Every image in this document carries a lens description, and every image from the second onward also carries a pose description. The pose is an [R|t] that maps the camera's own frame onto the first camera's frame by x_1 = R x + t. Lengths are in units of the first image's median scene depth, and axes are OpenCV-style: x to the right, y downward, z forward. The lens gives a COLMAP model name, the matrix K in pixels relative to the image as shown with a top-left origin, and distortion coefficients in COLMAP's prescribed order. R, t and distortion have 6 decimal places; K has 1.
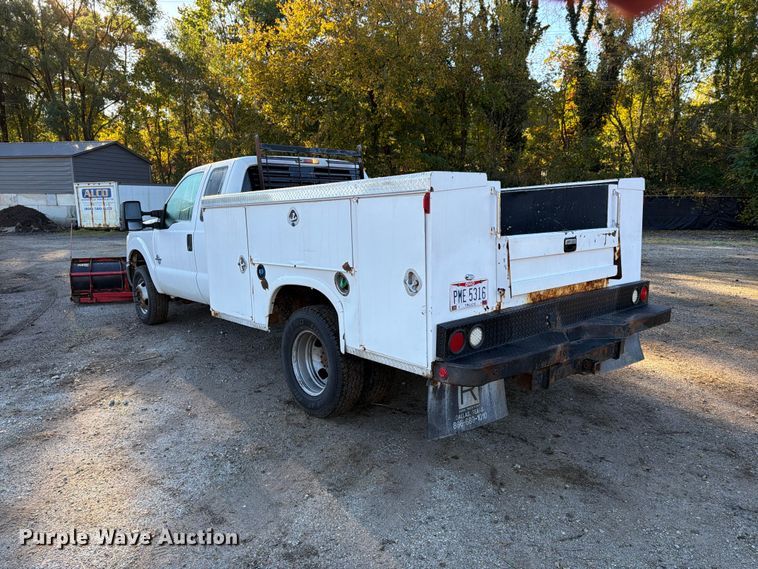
lens RADIAL K [[527.7, 0, 379.0], [0, 527.7, 284.5], [0, 0, 1]] dist [0.061387, -0.066836]
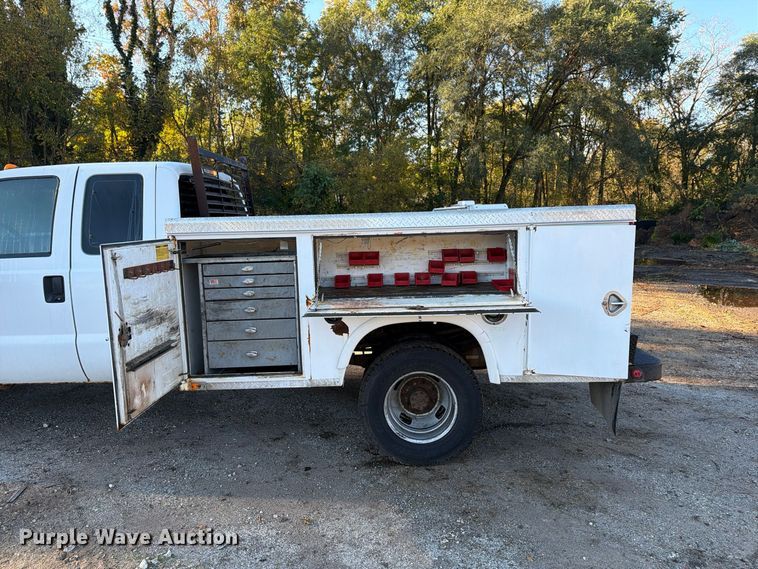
lens RADIAL K [[527.7, 0, 379.0], [0, 527.7, 284.5], [0, 0, 1]] dist [0.061387, -0.066836]
pose [[0.672842, -0.079453, 0.735507, -0.783650], [0.102304, 0.994657, 0.013860, -0.074242], [-0.732678, 0.065920, 0.677375, 0.413081]]
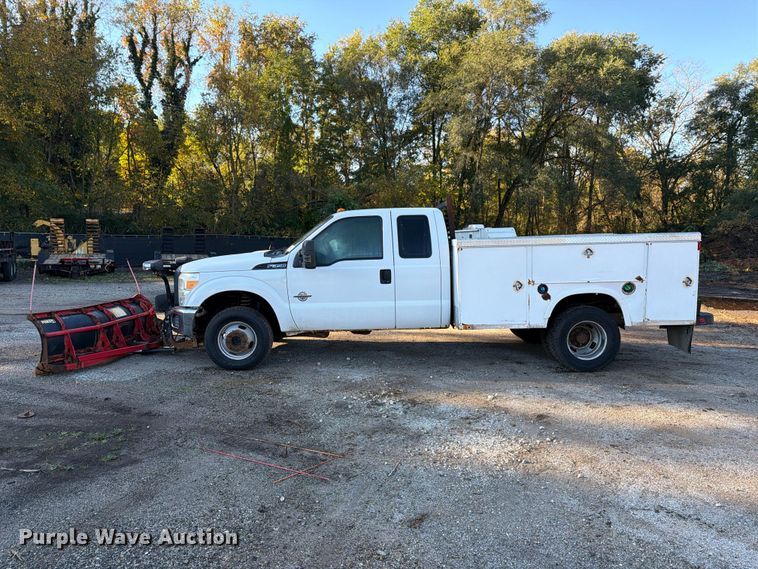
lens RADIAL K [[527.7, 0, 379.0], [0, 527.7, 284.5], [0, 0, 1]] dist [0.061387, -0.066836]
pose [[0.646473, -0.047801, 0.761438, -1.735200], [0.100419, 0.994684, -0.022813, -0.050383], [-0.756300, 0.091211, 0.647836, 0.377056]]
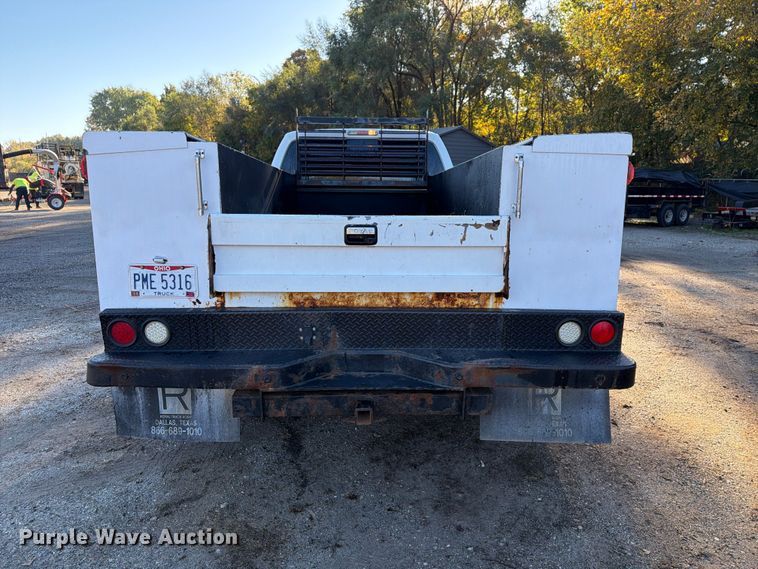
lens RADIAL K [[526.1, 0, 377.8], [0, 526.1, 285.9], [0, 0, 1]] dist [0.045560, -0.057529]
pose [[0.775115, 0.130924, -0.618106, 0.696668], [-0.108312, 0.991347, 0.074157, -0.052925], [0.622467, 0.009468, 0.782589, 0.411519]]
